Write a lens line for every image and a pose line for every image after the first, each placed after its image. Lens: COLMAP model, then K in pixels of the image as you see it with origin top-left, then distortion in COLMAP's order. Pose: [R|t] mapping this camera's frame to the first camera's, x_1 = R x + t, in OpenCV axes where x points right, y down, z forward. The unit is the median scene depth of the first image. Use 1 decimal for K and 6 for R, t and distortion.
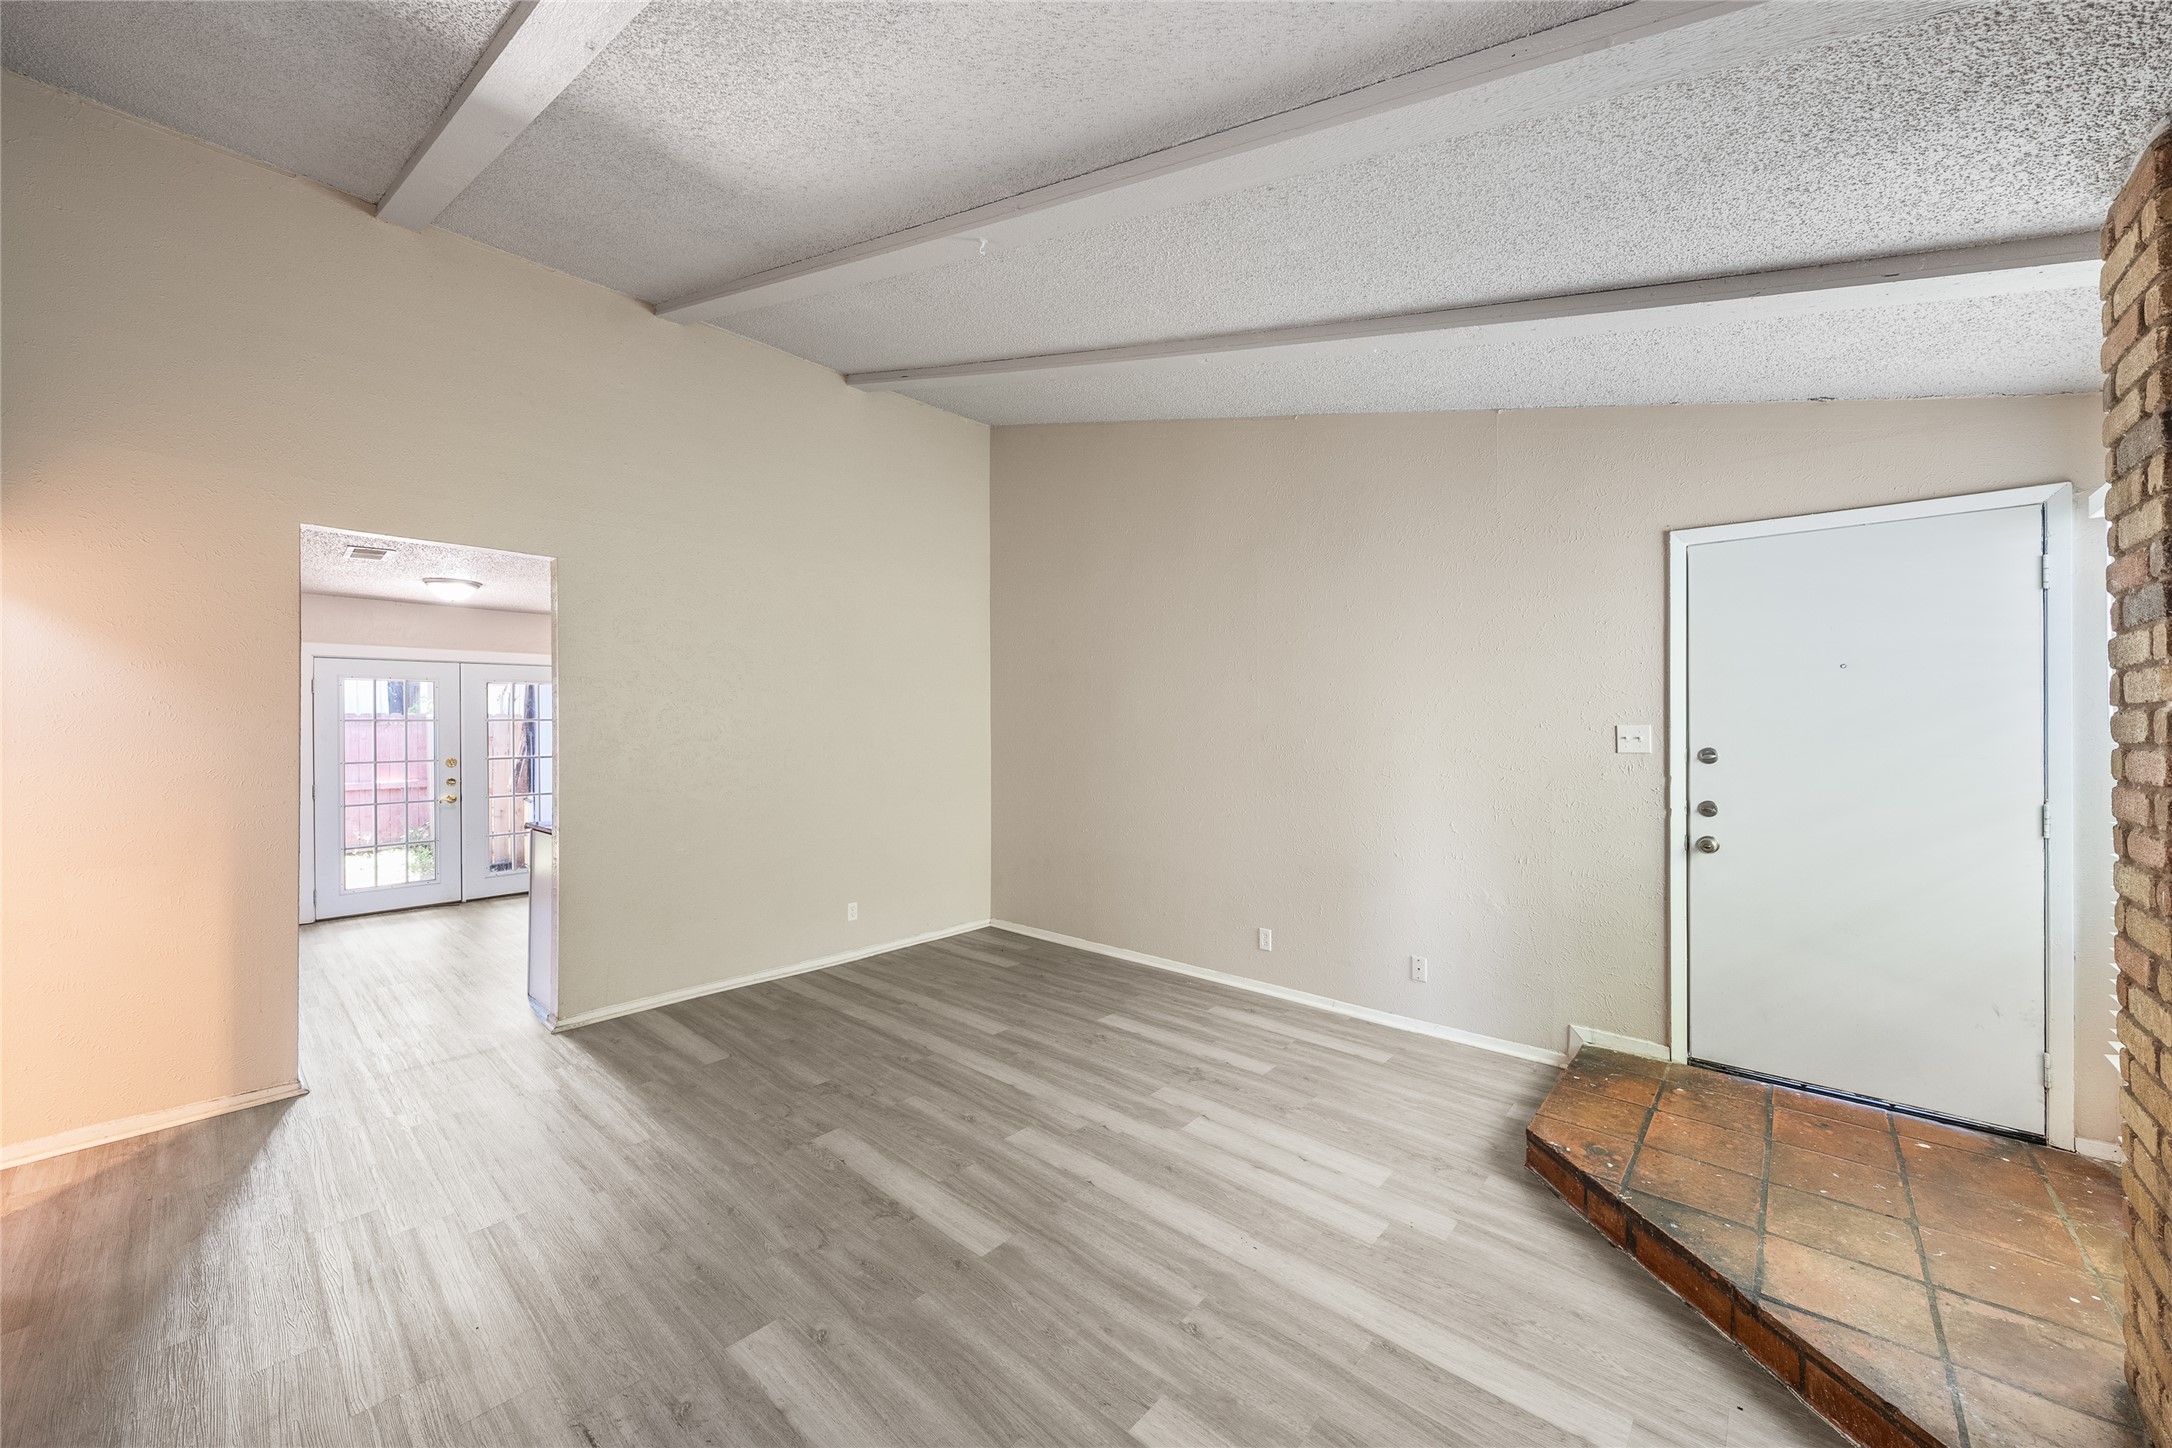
lens RADIAL K [[780.4, 0, 1087.6], [0, 780.4, 726.1], [0, 0, 1]] dist [-0.001173, -0.000413]
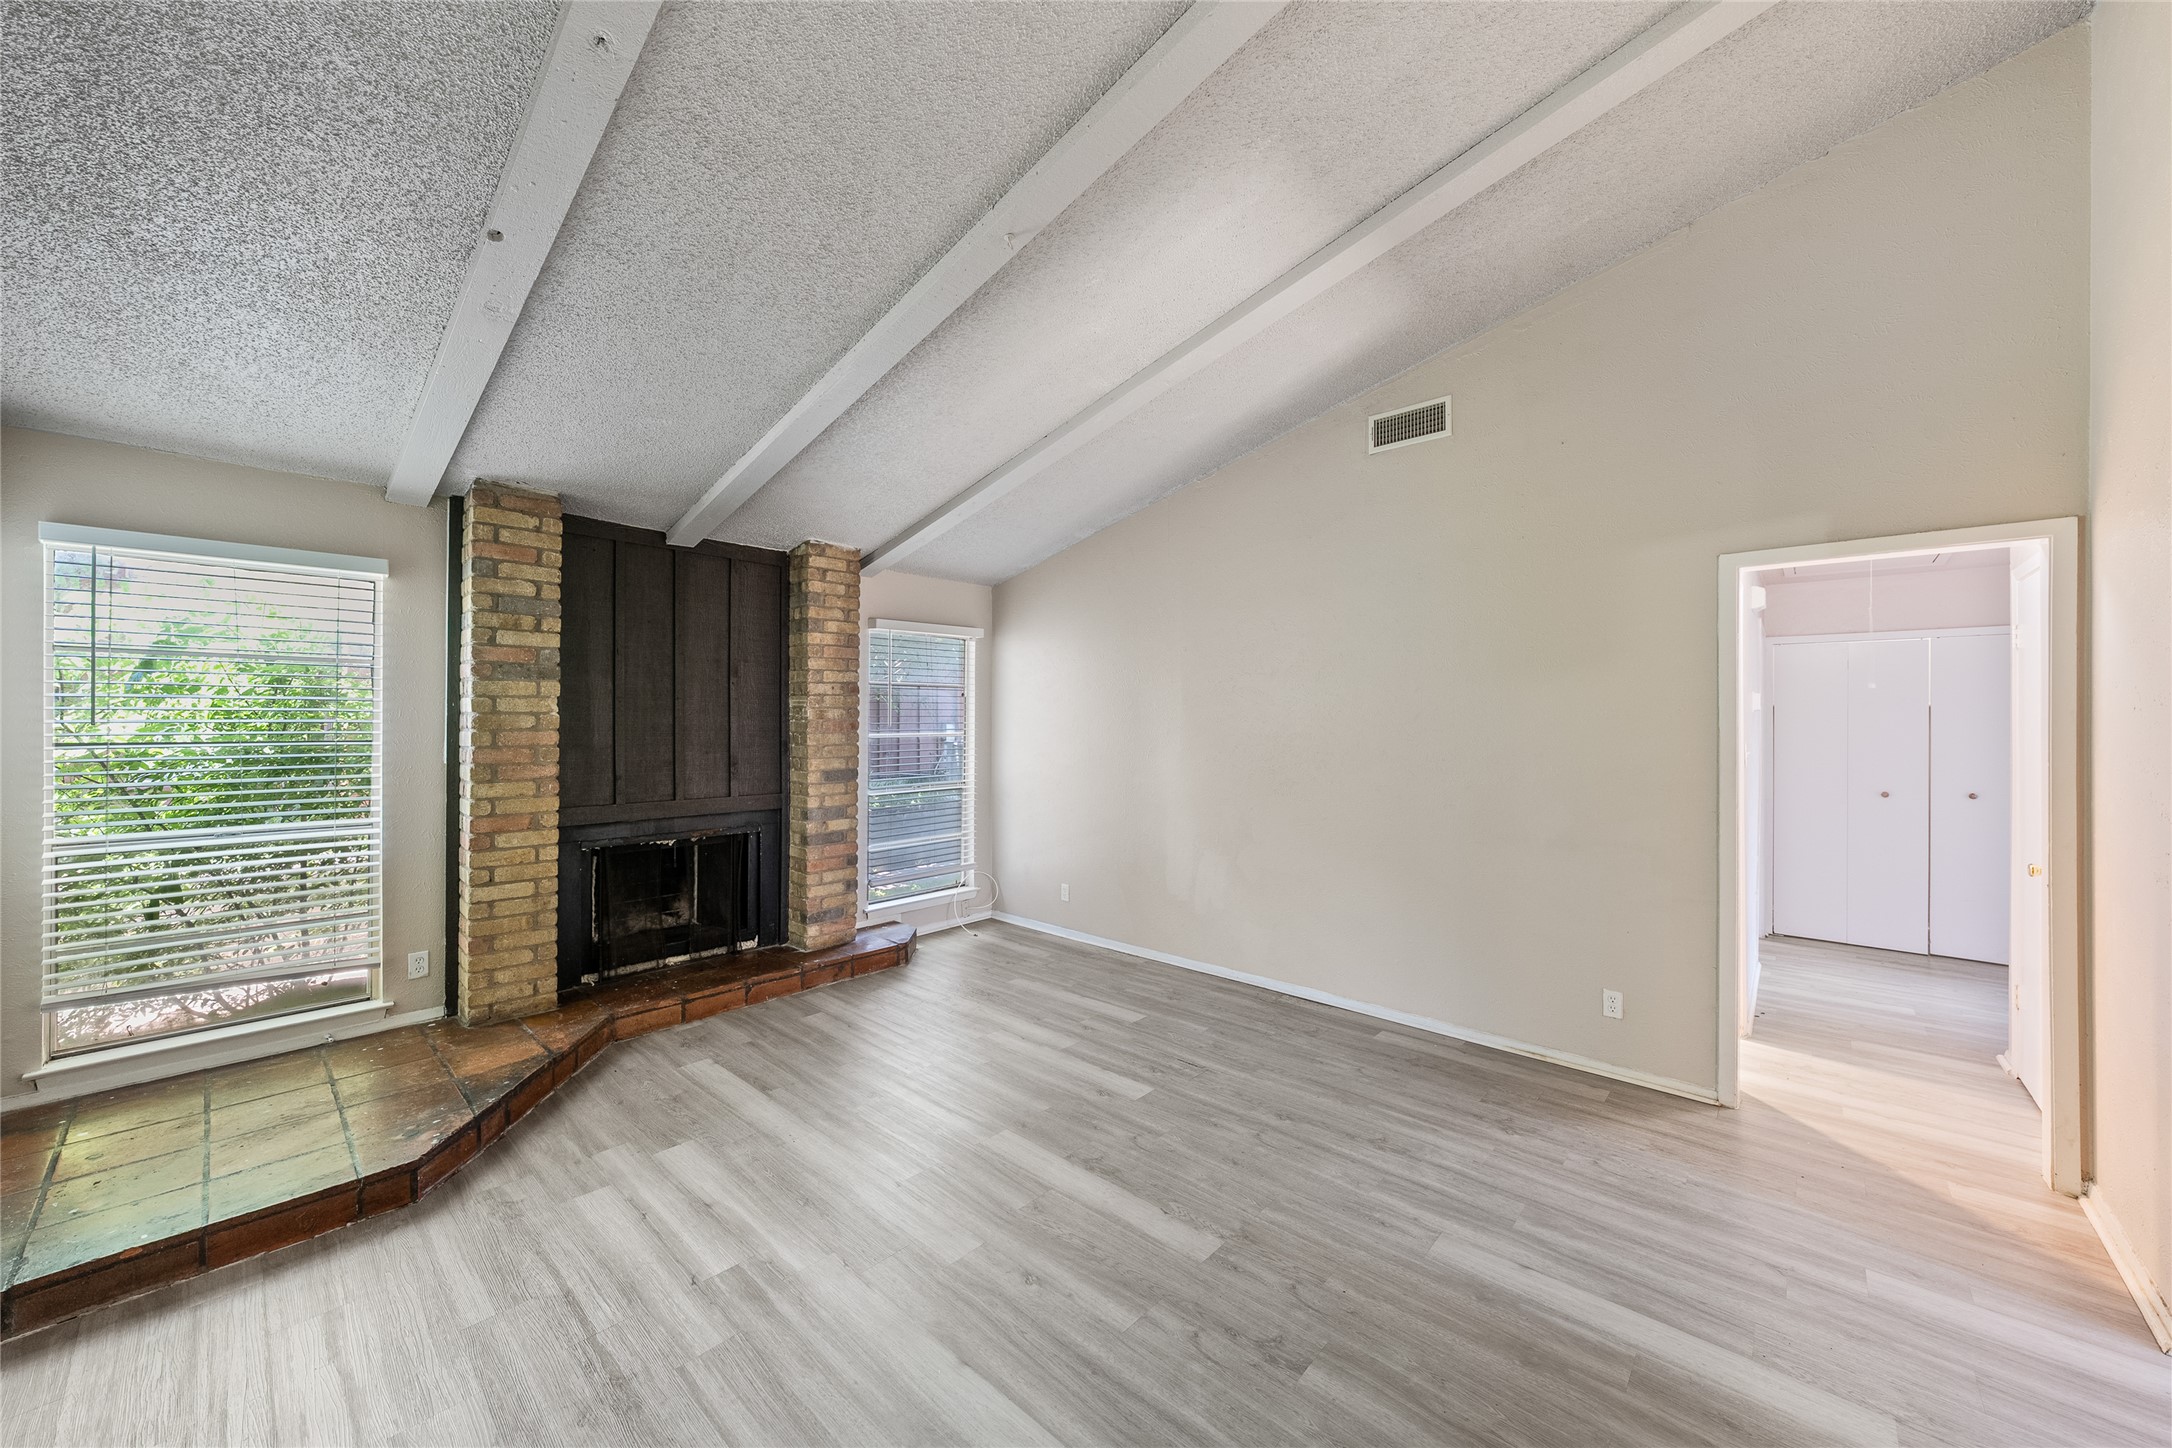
lens RADIAL K [[780.4, 0, 1085.5], [0, 780.4, 722.8], [0, 0, 1]] dist [-0.001173, -0.000413]
pose [[-0.999914, -0.002497, 0.012847, -0.230917], [-0.002501, 0.999997, -0.000300, 0.000001], [-0.012847, -0.000332, -0.999917, 1.878436]]
